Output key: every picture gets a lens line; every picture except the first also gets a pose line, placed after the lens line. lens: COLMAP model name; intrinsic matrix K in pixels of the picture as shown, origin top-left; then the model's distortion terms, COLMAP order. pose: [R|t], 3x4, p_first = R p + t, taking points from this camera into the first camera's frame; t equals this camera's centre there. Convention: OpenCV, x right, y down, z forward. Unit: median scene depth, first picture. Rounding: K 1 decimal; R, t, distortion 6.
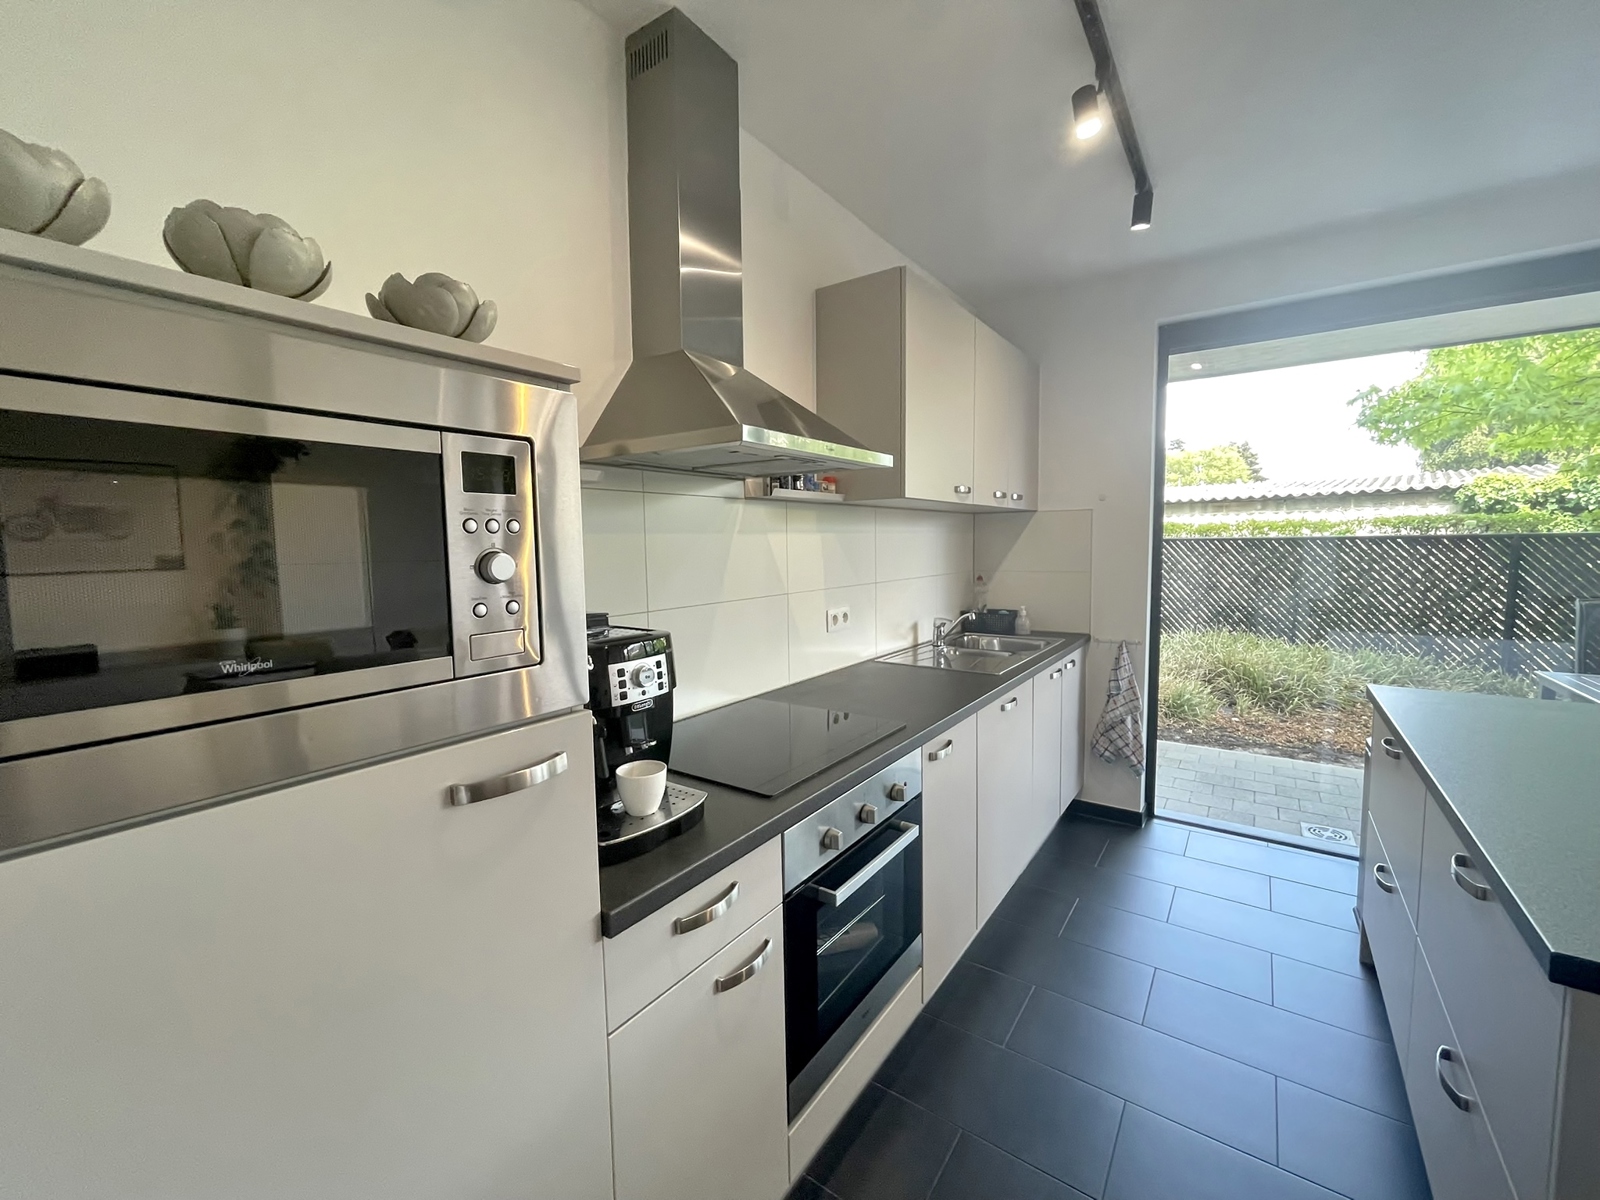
lens RADIAL K [[651.0, 0, 796.3], [0, 651.0, 593.0], [0, 0, 1]] dist [-0.001627, -0.000881]
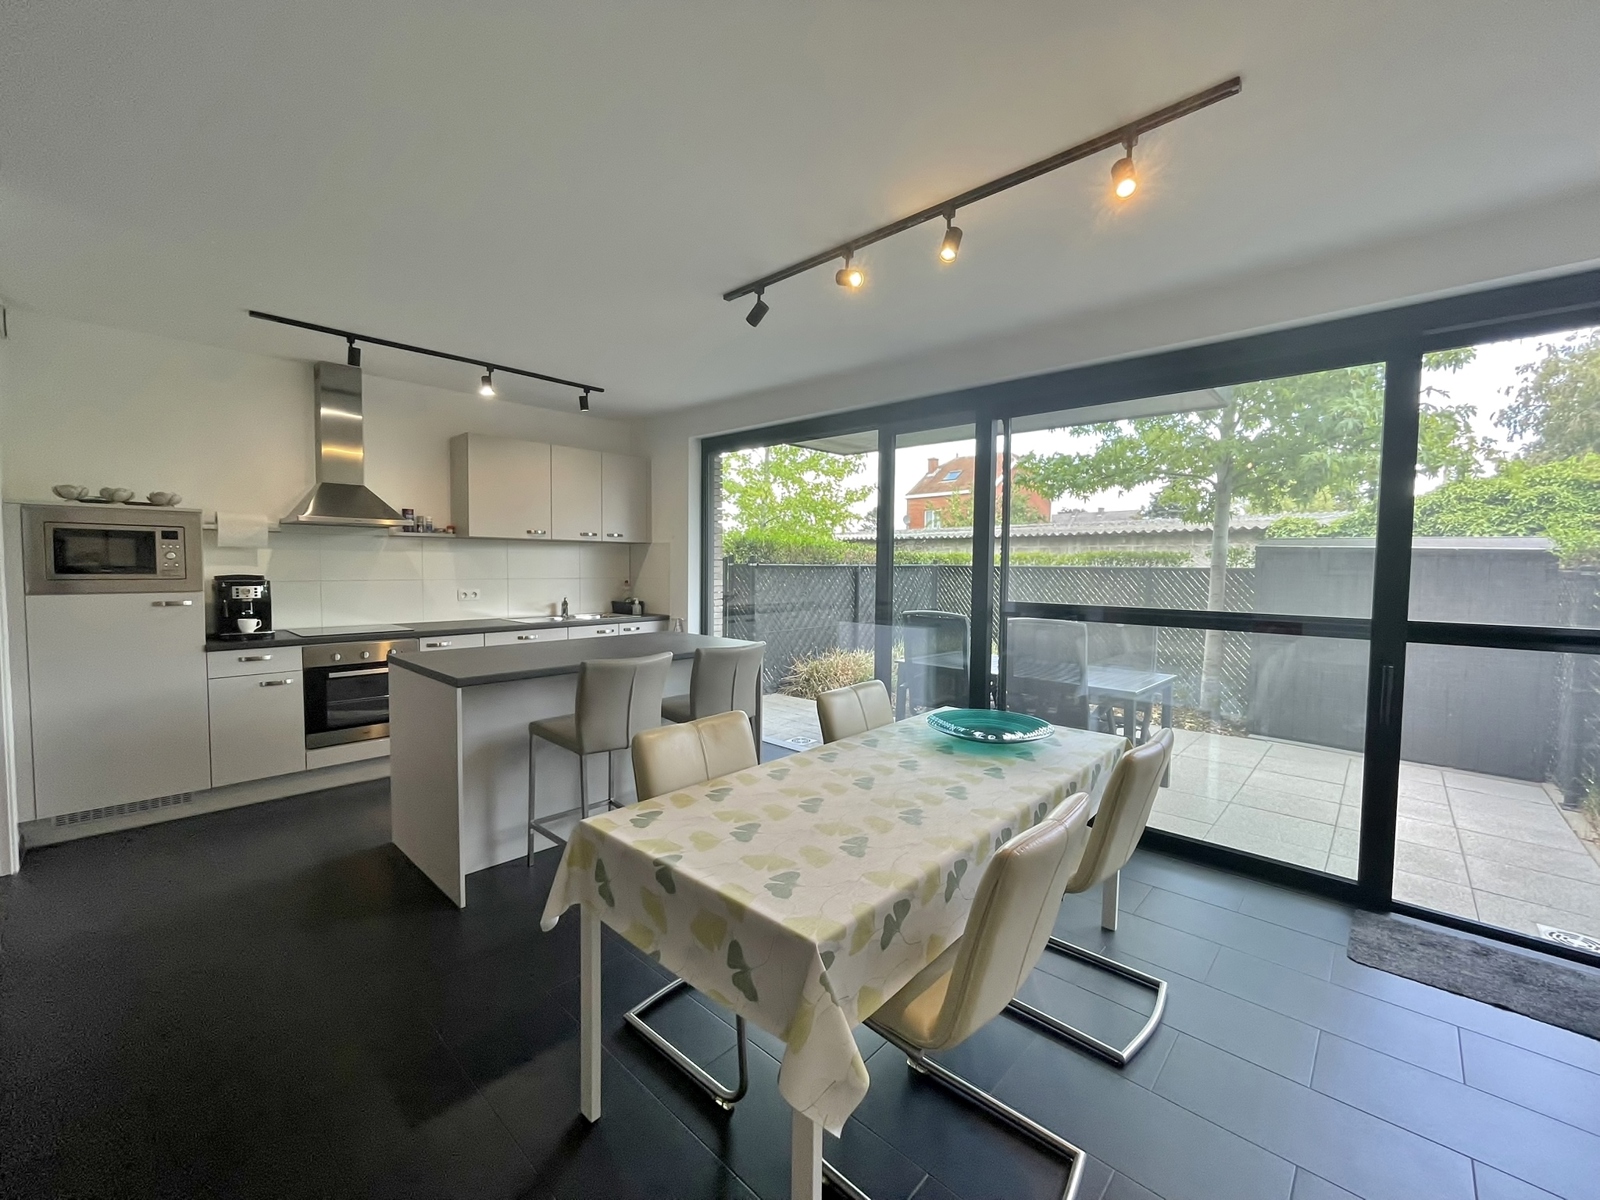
lens RADIAL K [[651.0, 0, 799.3], [0, 651.0, 594.4], [0, 0, 1]] dist [-0.001627, -0.000881]
pose [[0.991764, 0.031616, -0.124117, 1.315706], [-0.035530, 0.998935, -0.029451, 0.061245], [0.123053, 0.033618, 0.991830, -0.867200]]
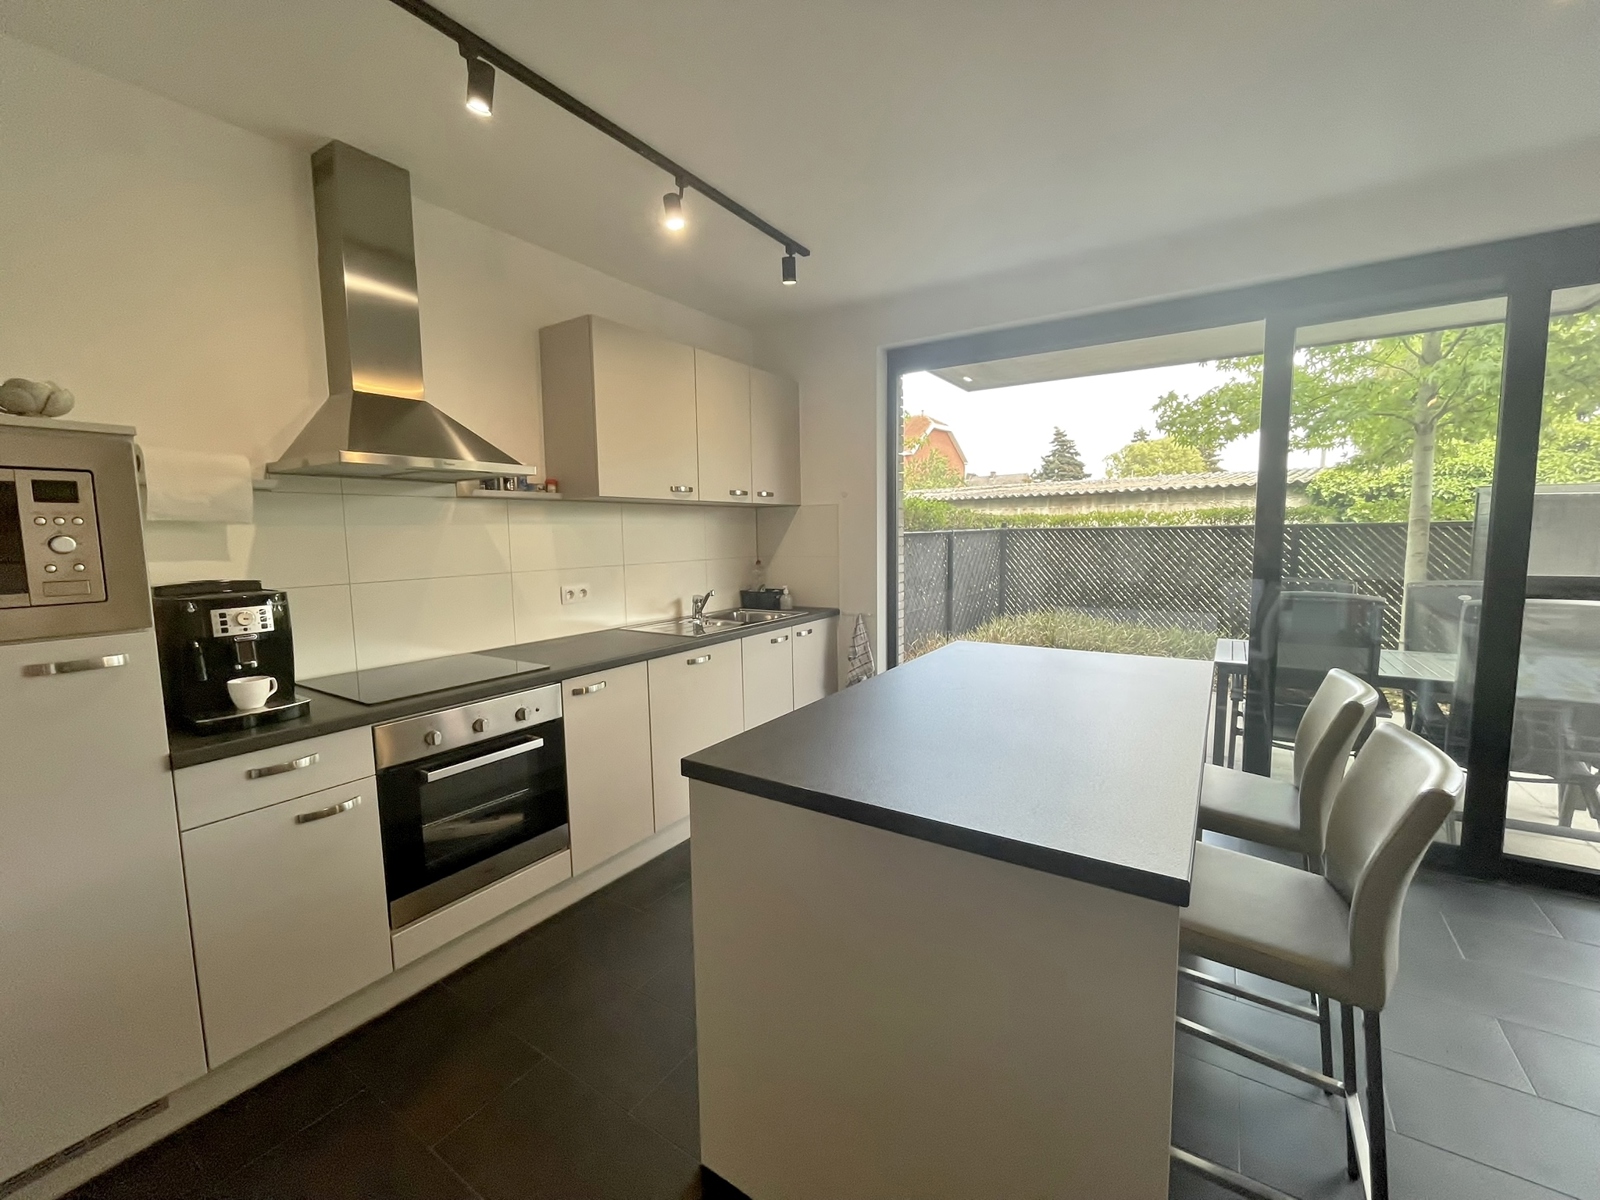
lens RADIAL K [[651.0, 0, 798.8], [0, 651.0, 593.8], [0, 0, 1]] dist [-0.001627, -0.000881]
pose [[0.999290, -0.004091, 0.037464, 0.436898], [0.003496, 0.999867, 0.015915, 0.021686], [-0.037525, -0.015773, 0.999171, -0.248088]]
